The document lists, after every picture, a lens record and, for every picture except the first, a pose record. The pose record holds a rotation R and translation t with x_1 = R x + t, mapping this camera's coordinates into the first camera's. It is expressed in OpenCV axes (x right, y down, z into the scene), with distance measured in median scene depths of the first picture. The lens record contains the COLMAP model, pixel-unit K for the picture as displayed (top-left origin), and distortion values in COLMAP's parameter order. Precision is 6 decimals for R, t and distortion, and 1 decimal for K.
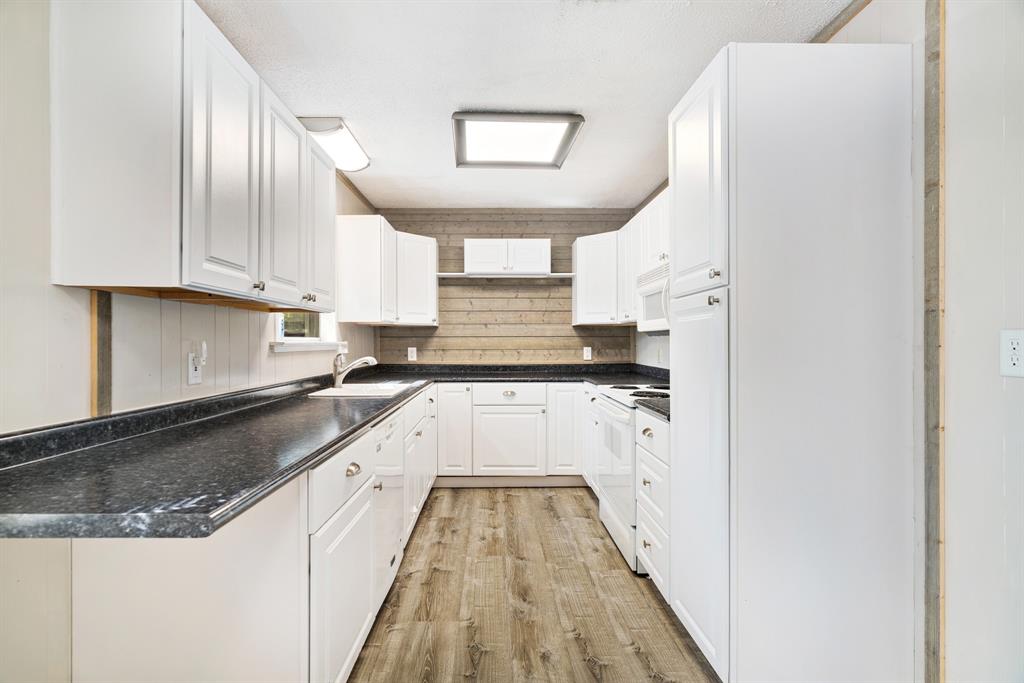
lens RADIAL K [[465.9, 0, 509.6], [0, 465.9, 341.4], [0, 0, 1]] dist [-0.000428, 0.002442]
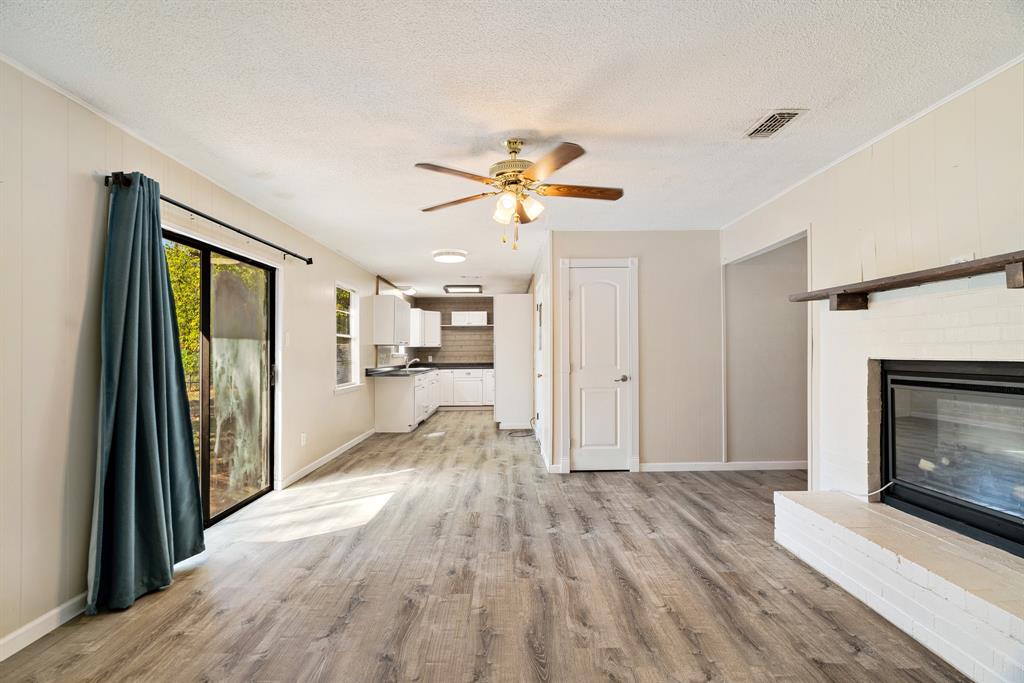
lens RADIAL K [[465.9, 0, 508.3], [0, 465.9, 340.6], [0, 0, 1]] dist [-0.000428, 0.002442]
pose [[0.999360, -0.007740, -0.034932, 0.281439], [0.006970, 0.999731, -0.022121, -0.010530], [0.035093, 0.021863, 0.999145, -1.414321]]
